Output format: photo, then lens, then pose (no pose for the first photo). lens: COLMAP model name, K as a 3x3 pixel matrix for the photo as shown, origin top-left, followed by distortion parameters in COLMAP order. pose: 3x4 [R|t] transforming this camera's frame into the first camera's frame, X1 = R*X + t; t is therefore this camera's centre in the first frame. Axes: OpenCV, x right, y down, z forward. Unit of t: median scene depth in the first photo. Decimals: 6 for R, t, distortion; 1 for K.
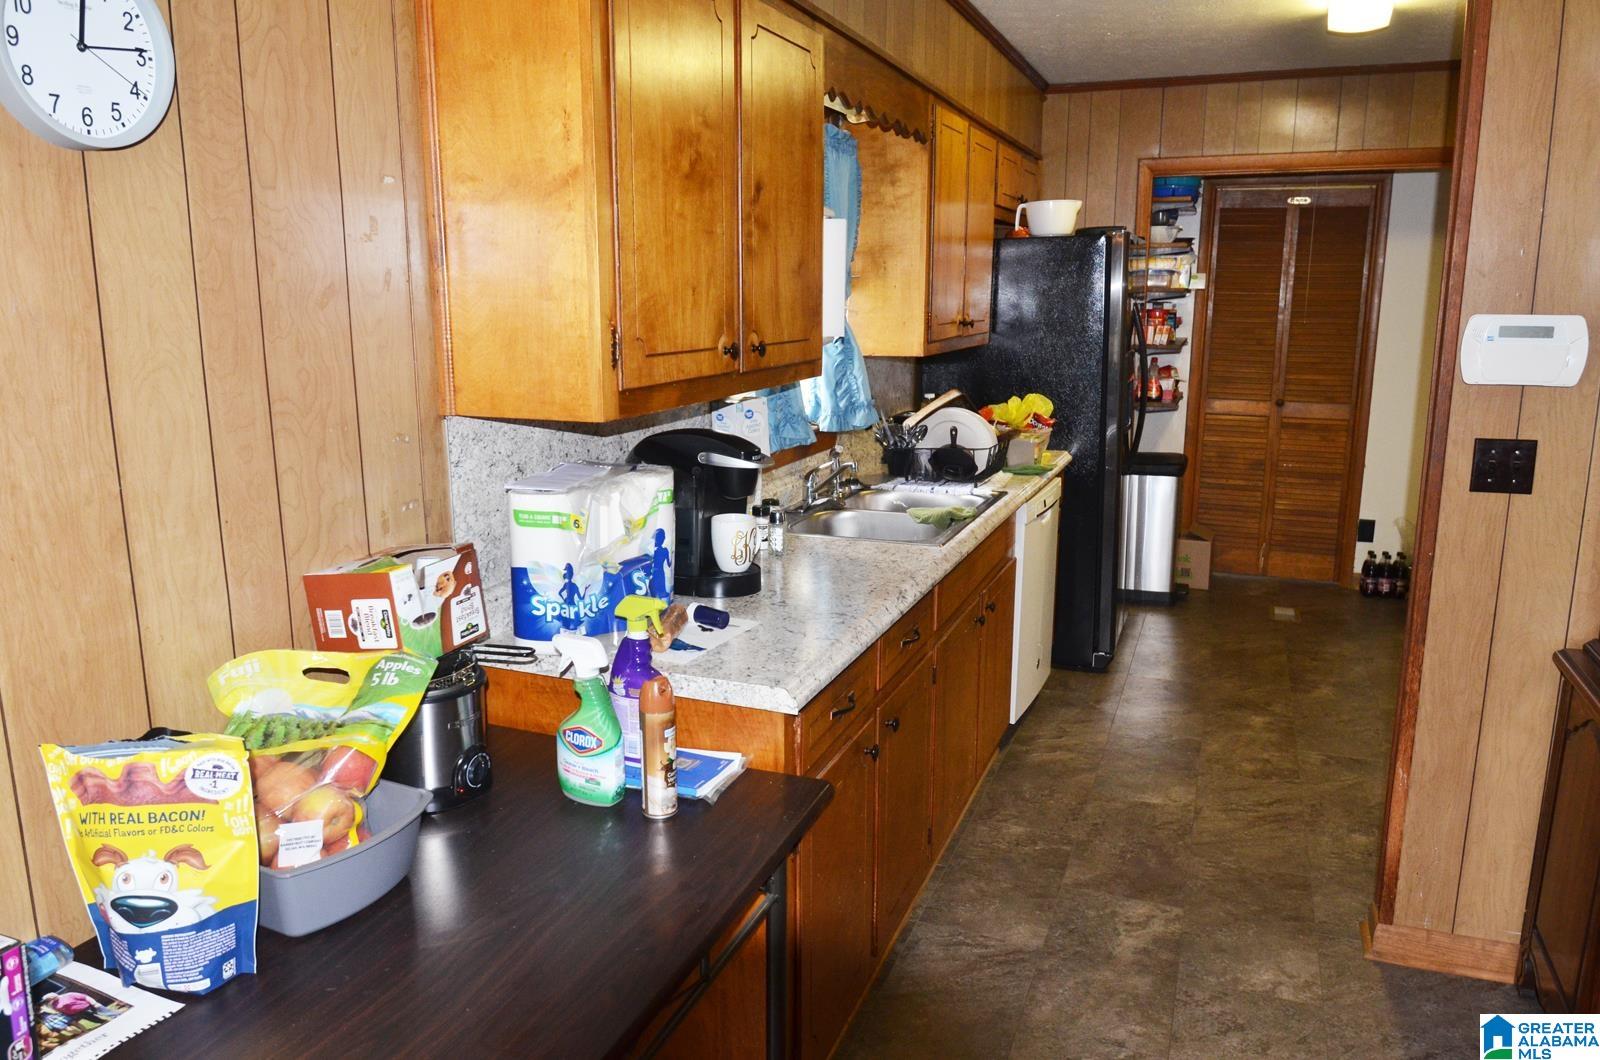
lens RADIAL K [[1142.9, 0, 802.6], [0, 1142.9, 530.6], [0, 0, 1]] dist [-0.003715, -0.006403]
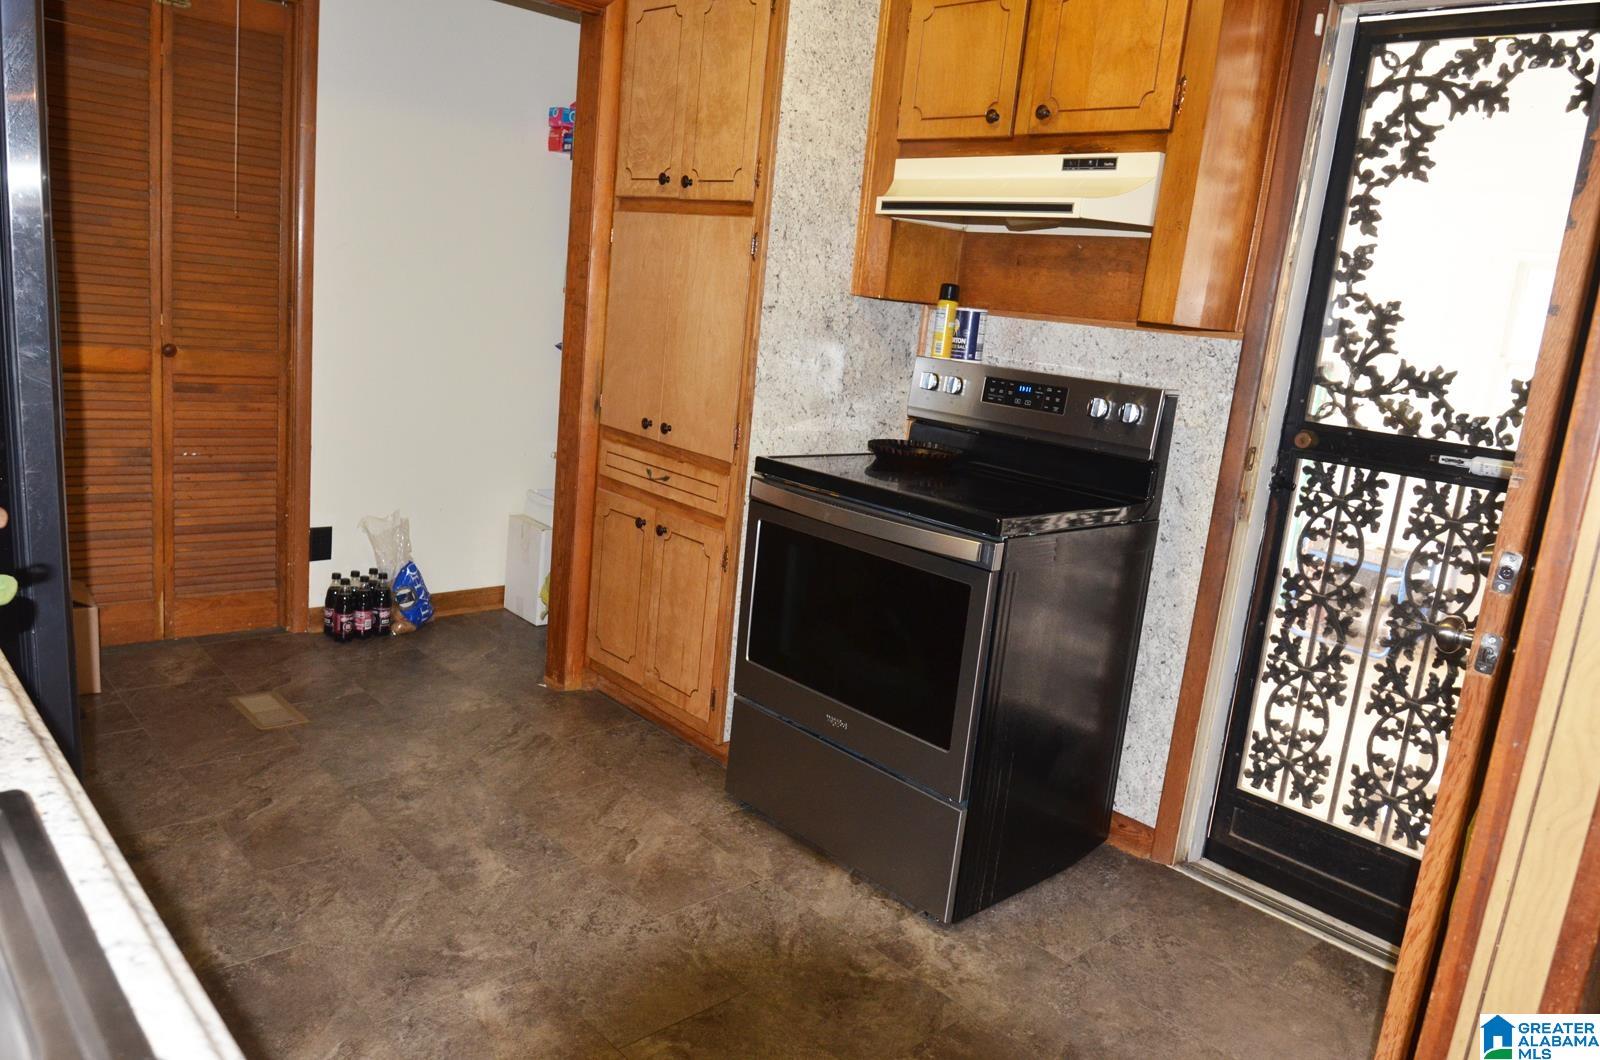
lens RADIAL K [[1142.9, 0, 797.4], [0, 1142.9, 529.8], [0, 0, 1]] dist [-0.003715, -0.006403]
pose [[0.443726, -0.137577, 0.885539, 0.028311], [0.079898, 0.990284, 0.113815, -0.061483], [-0.892594, 0.020250, 0.450407, 0.451739]]
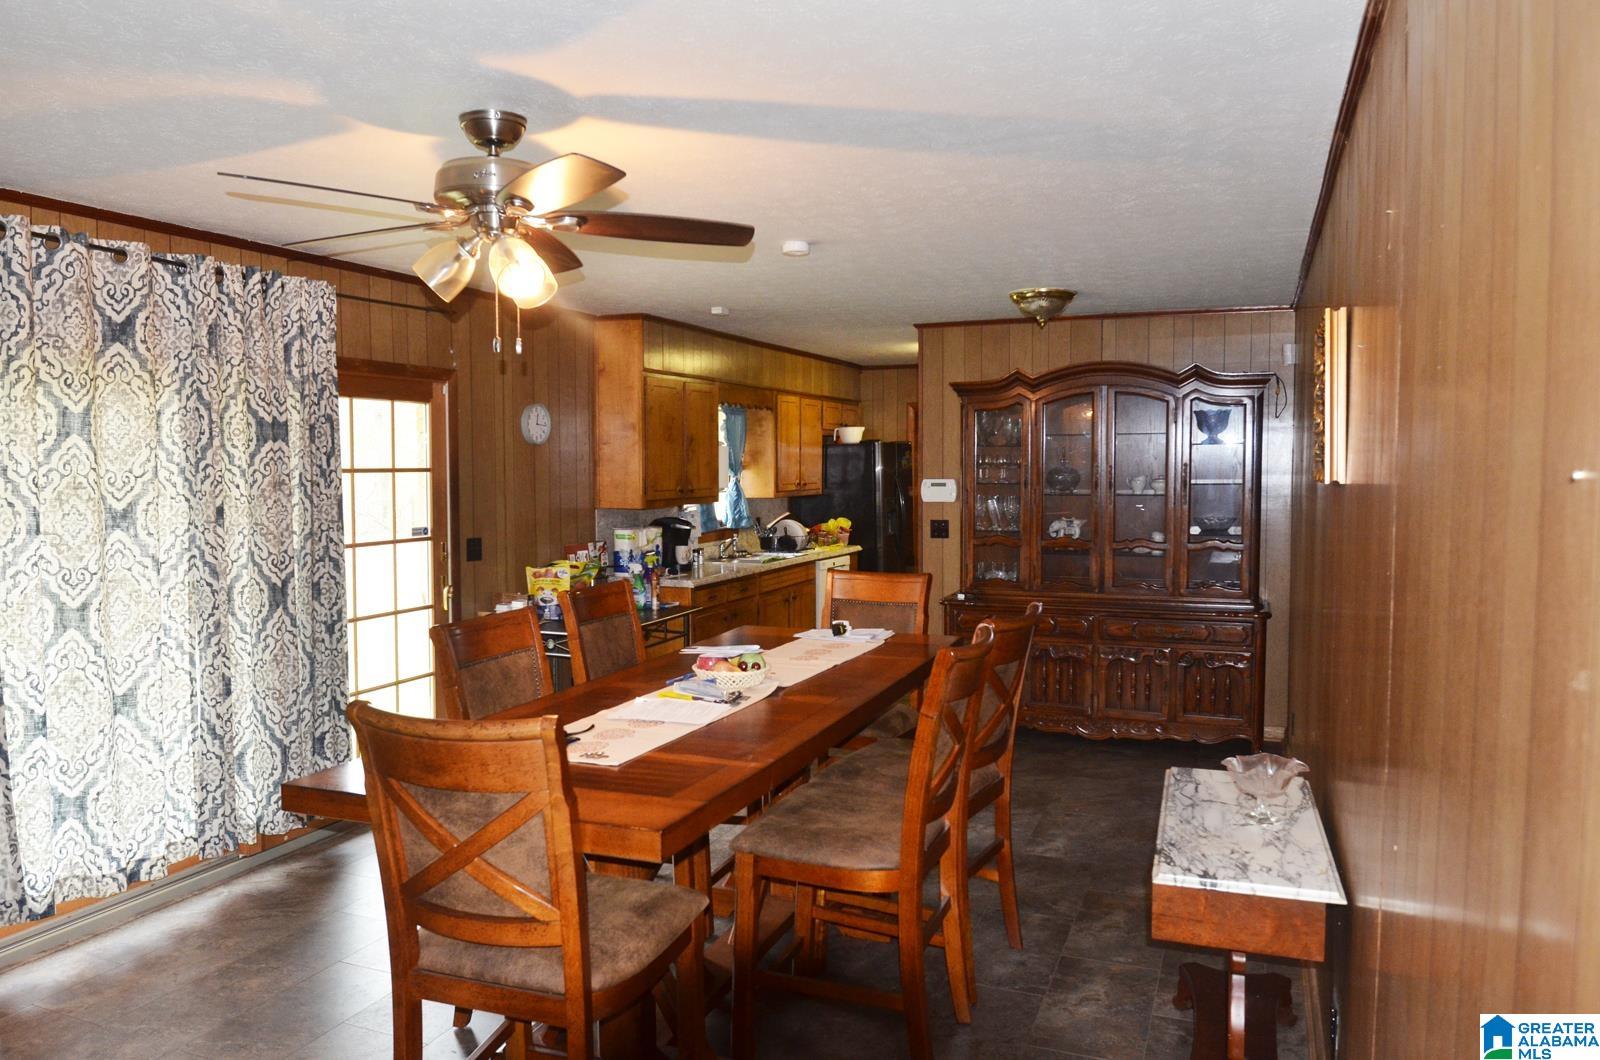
lens RADIAL K [[1142.9, 0, 799.4], [0, 1142.9, 527.4], [0, 0, 1]] dist [-0.003715, -0.006403]
pose [[0.999882, -0.000870, -0.015328, 0.233107], [-0.001401, 0.989058, -0.147523, 0.304790], [0.015289, 0.147527, 0.988940, -1.573061]]
